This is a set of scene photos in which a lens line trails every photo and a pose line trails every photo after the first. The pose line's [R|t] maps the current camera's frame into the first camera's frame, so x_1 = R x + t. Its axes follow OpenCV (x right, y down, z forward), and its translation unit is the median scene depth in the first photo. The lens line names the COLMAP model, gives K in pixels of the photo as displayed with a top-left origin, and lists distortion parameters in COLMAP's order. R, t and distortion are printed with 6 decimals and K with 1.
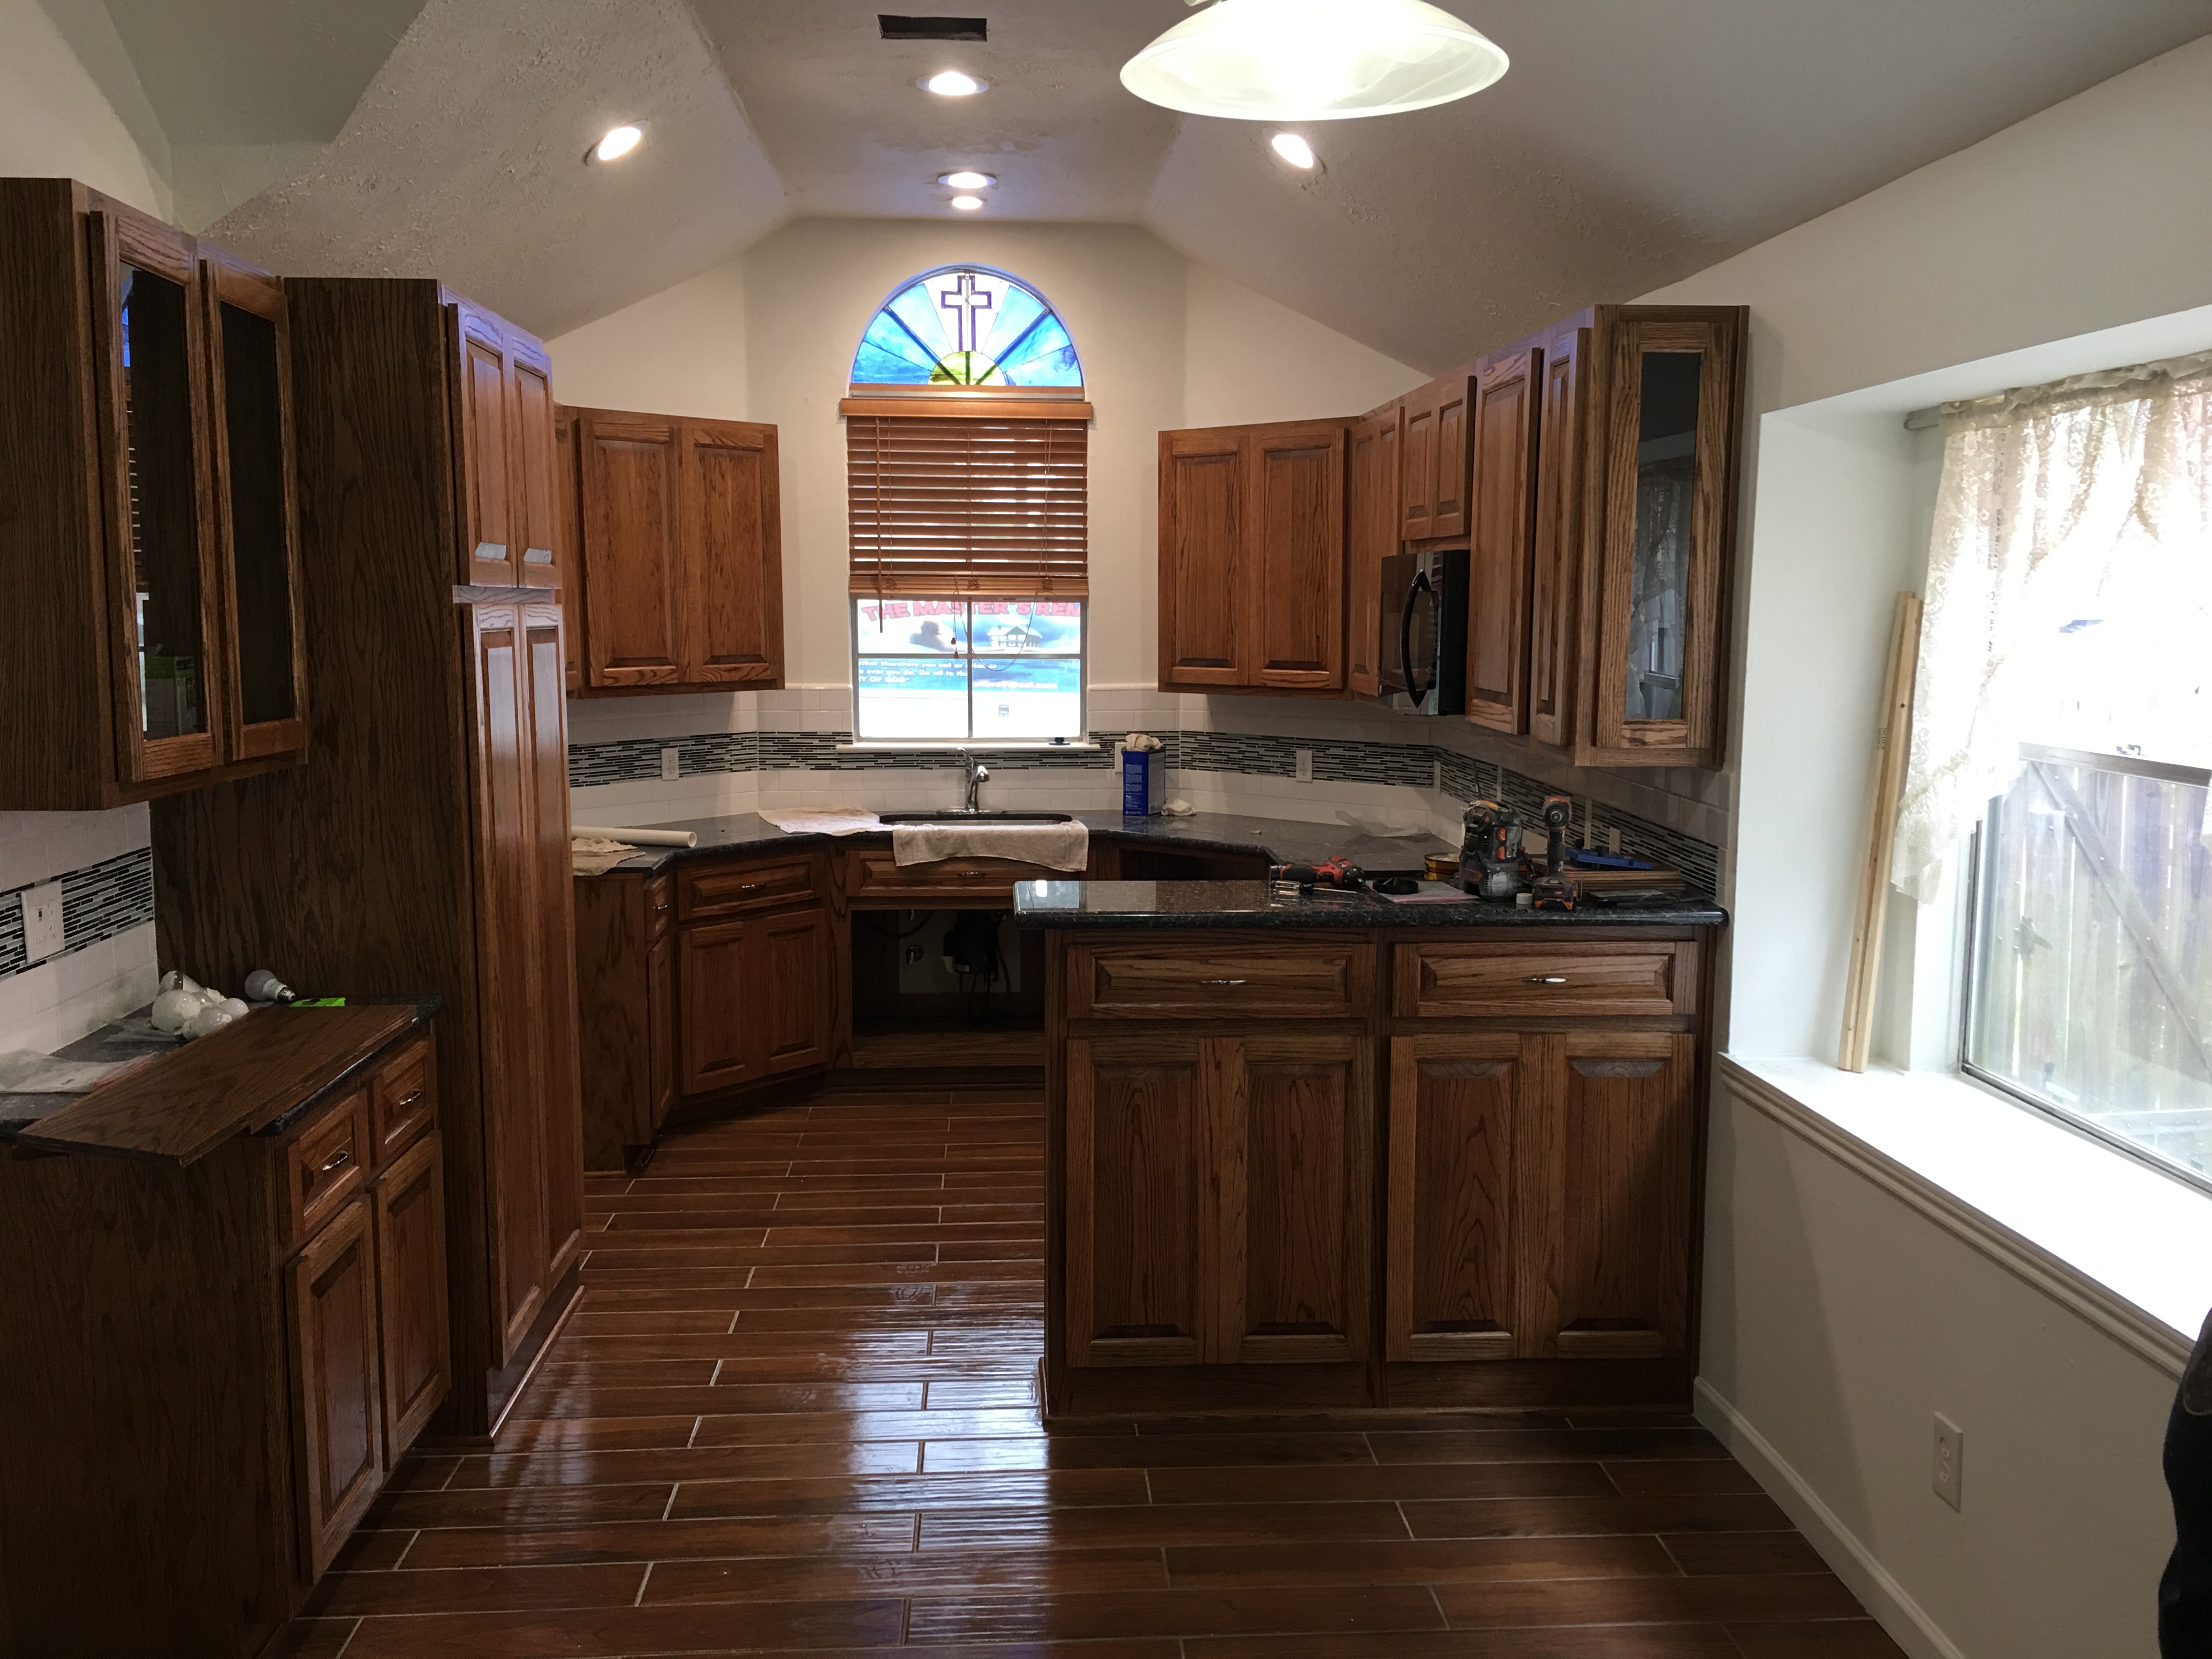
lens RADIAL K [[1901.1, 0, 1122.0], [0, 1901.1, 836.0], [0, 0, 1]] dist [0.054018, -0.063715]
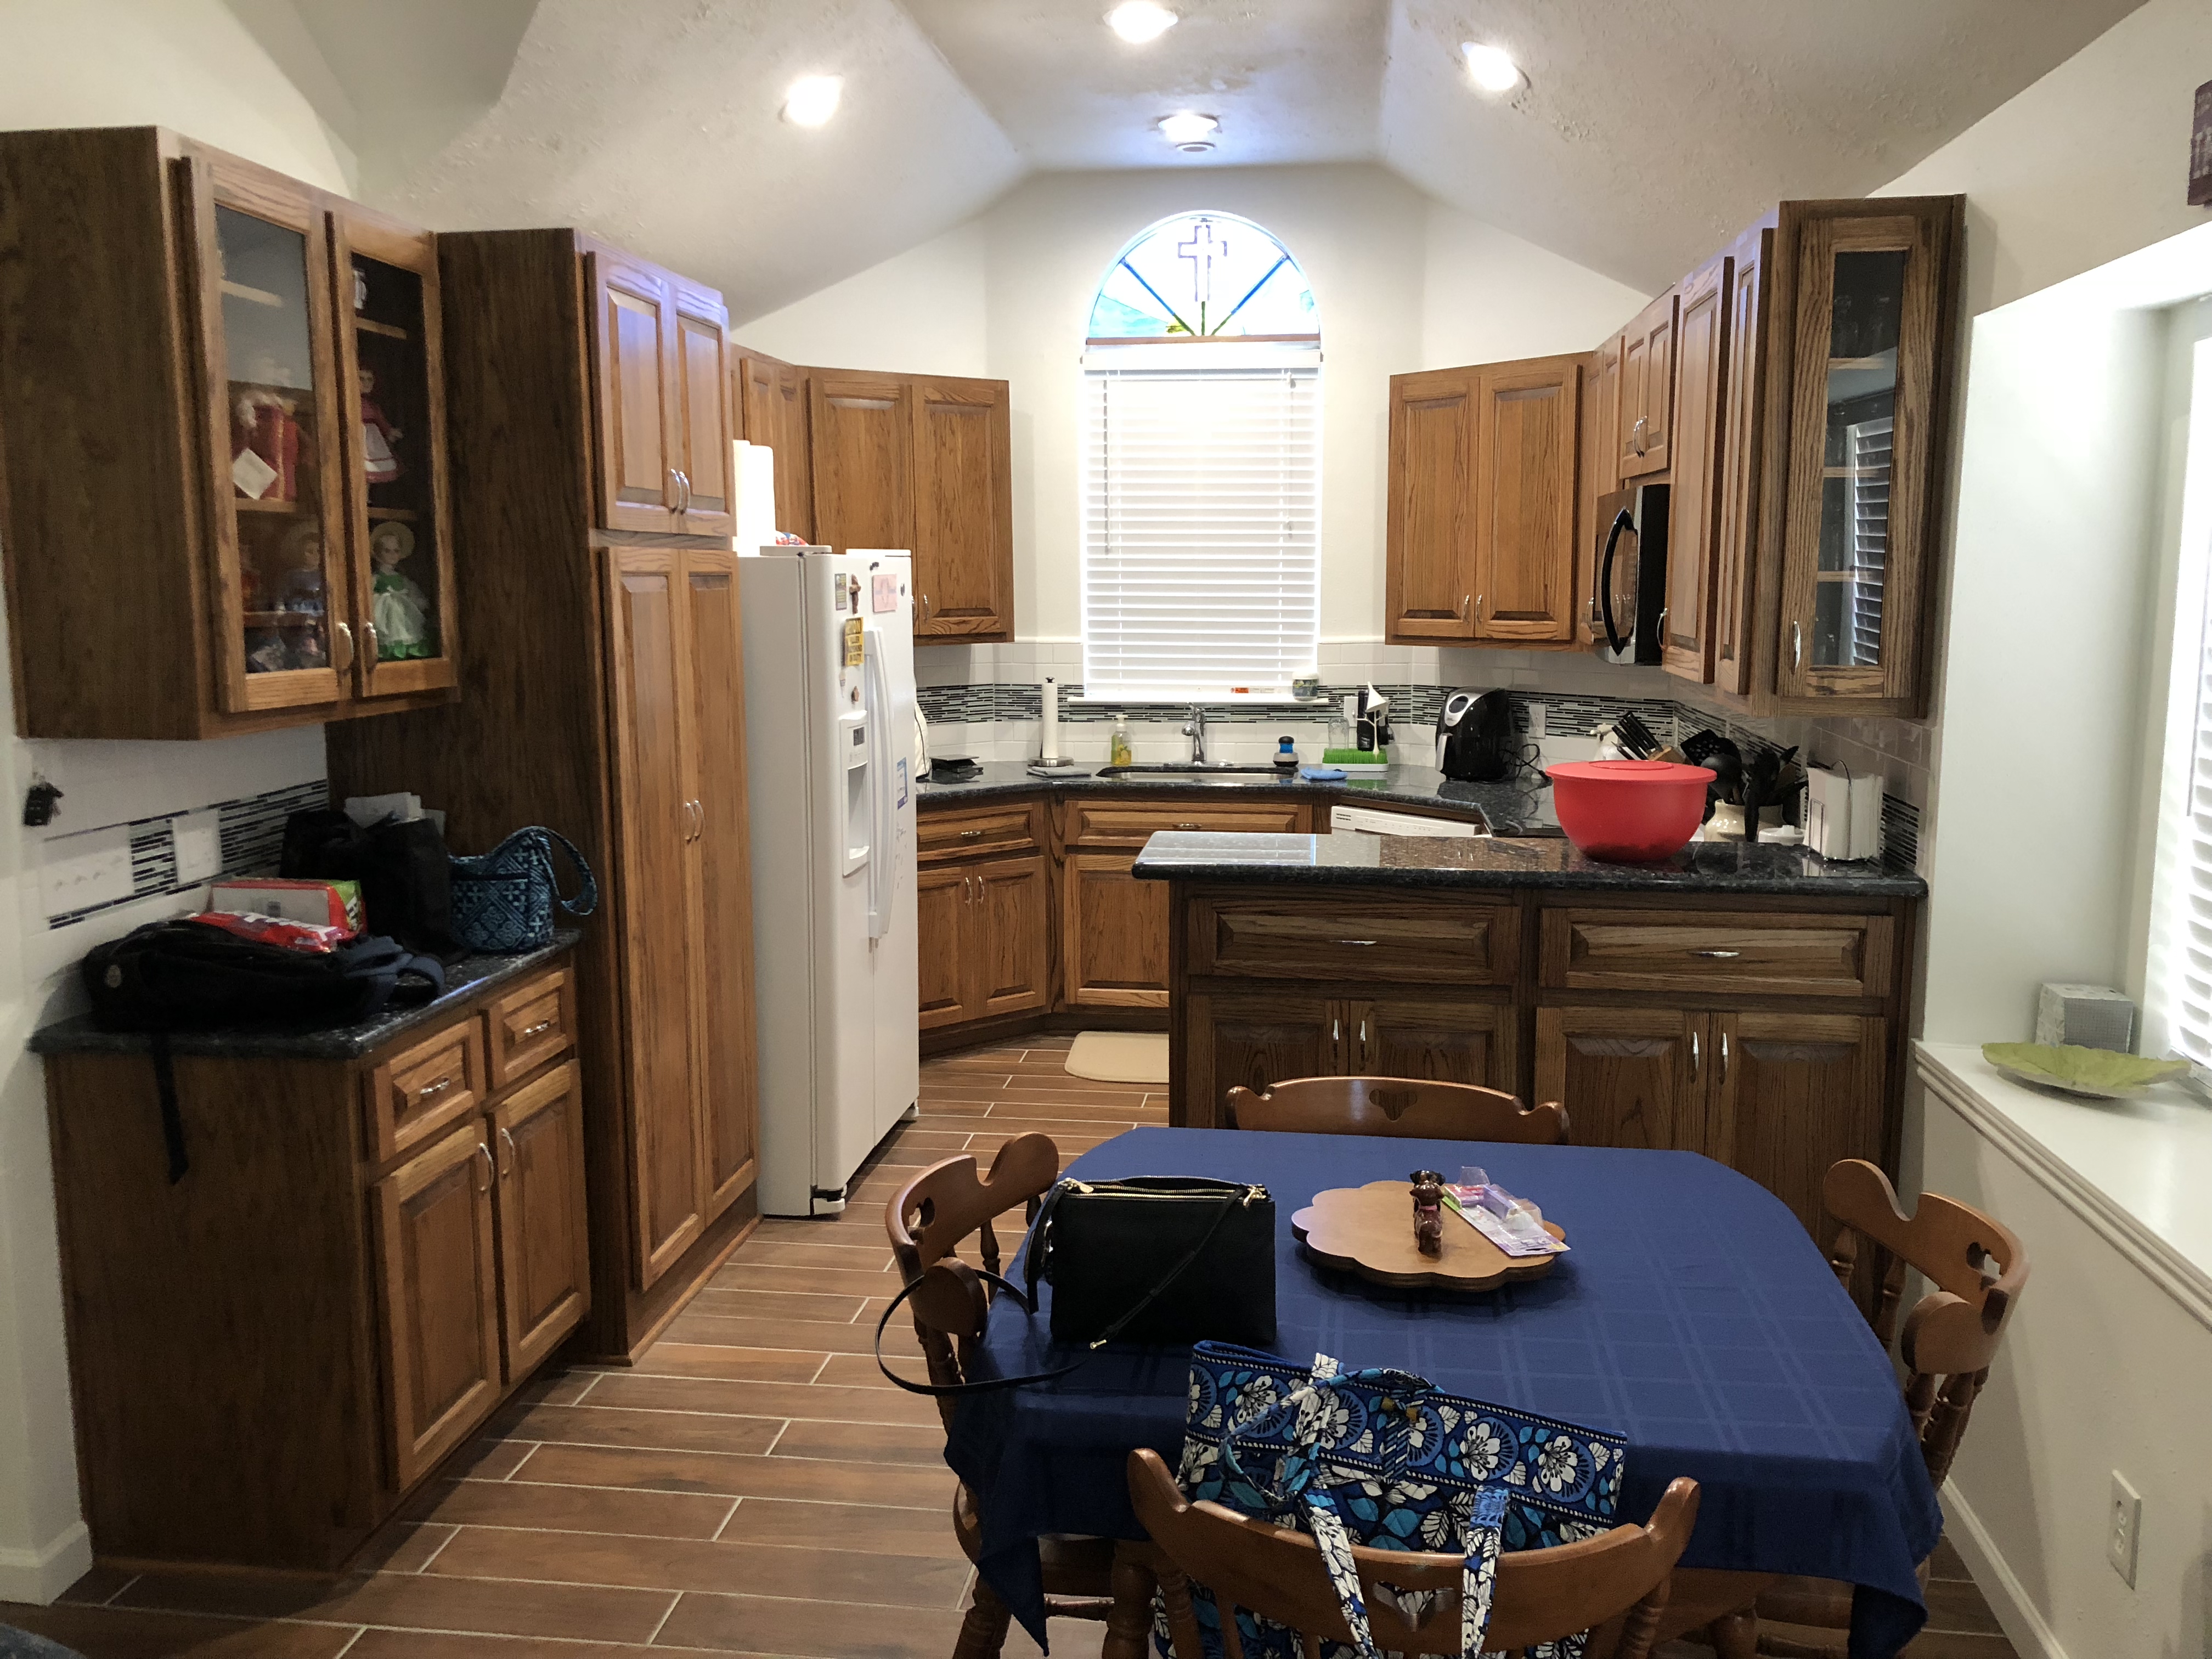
lens RADIAL K [[1821.9, 0, 1096.7], [0, 1821.9, 825.9], [0, 0, 1]] dist [0.042270, -0.051935]
pose [[0.980019, 0.021603, -0.197728, 0.109667], [-0.018151, 0.999650, 0.019255, 0.003975], [0.198075, -0.015281, 0.980068, 0.090571]]
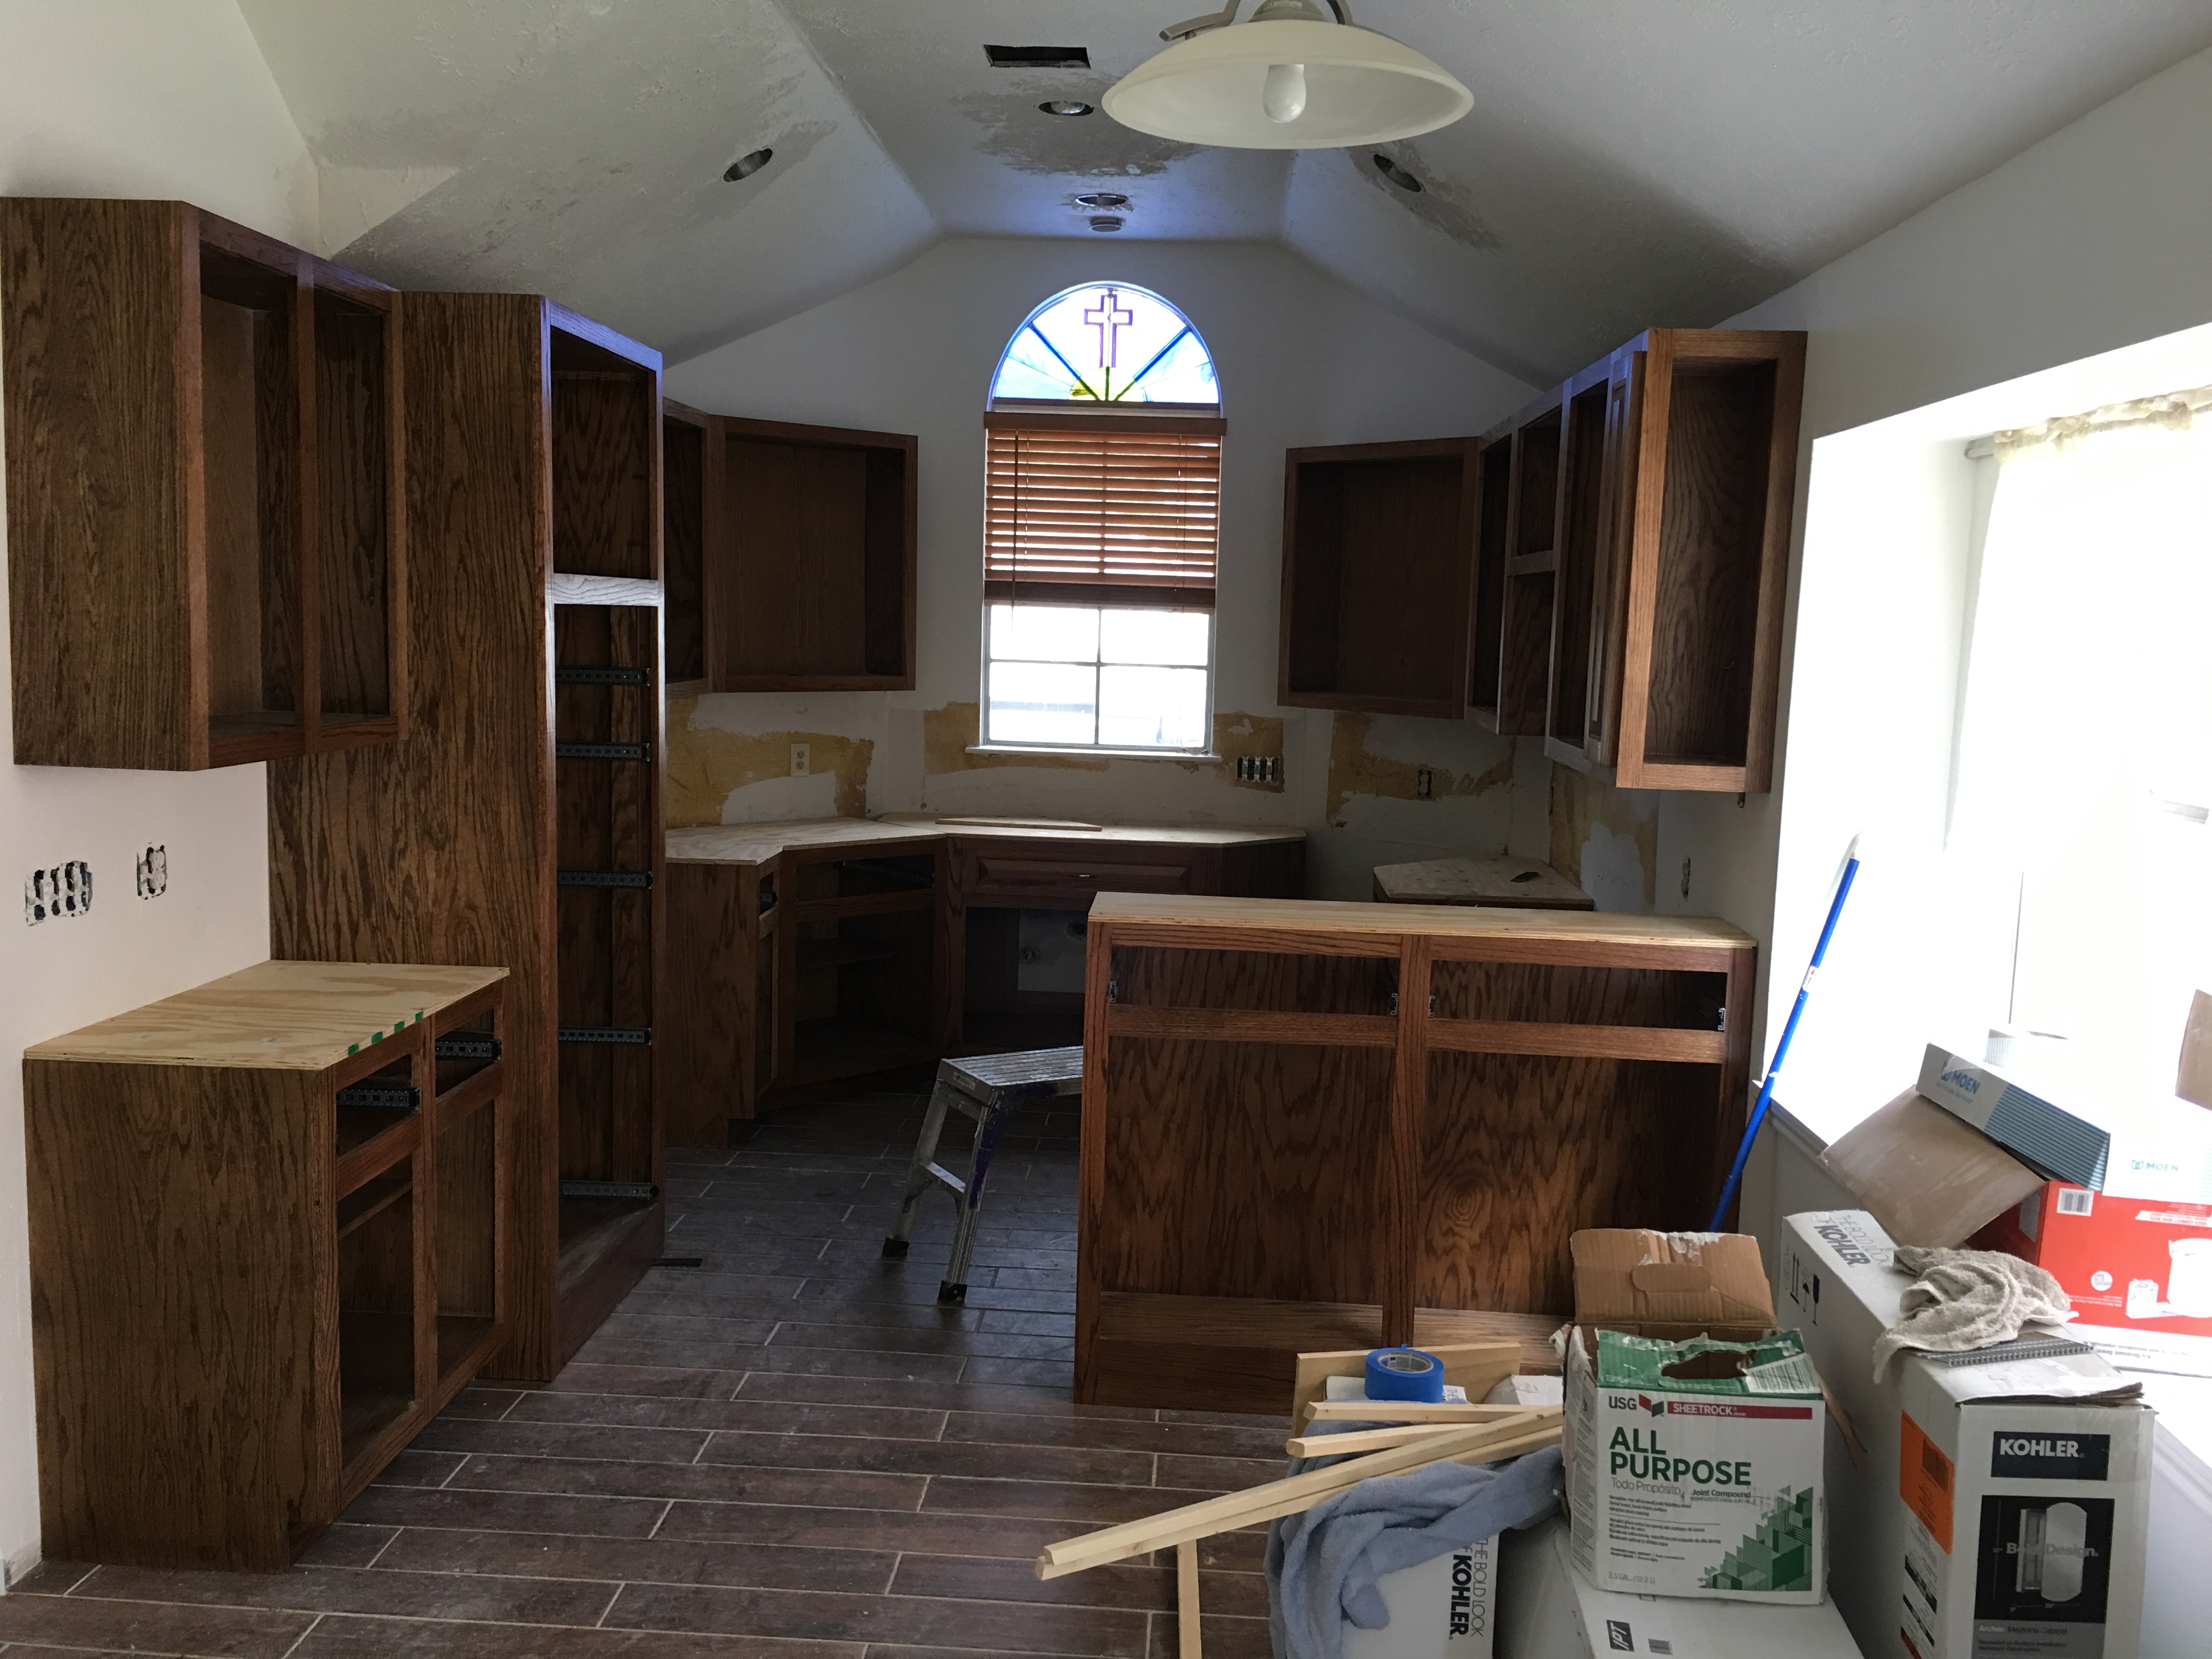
lens RADIAL K [[1901.1, 0, 1108.4], [0, 1901.1, 833.7], [0, 0, 1]] dist [0.054018, -0.063715]
pose [[0.991988, 0.041585, -0.119295, 0.096079], [-0.042694, 0.999065, -0.006752, 0.005709], [0.118903, 0.011791, 0.992836, -0.026198]]
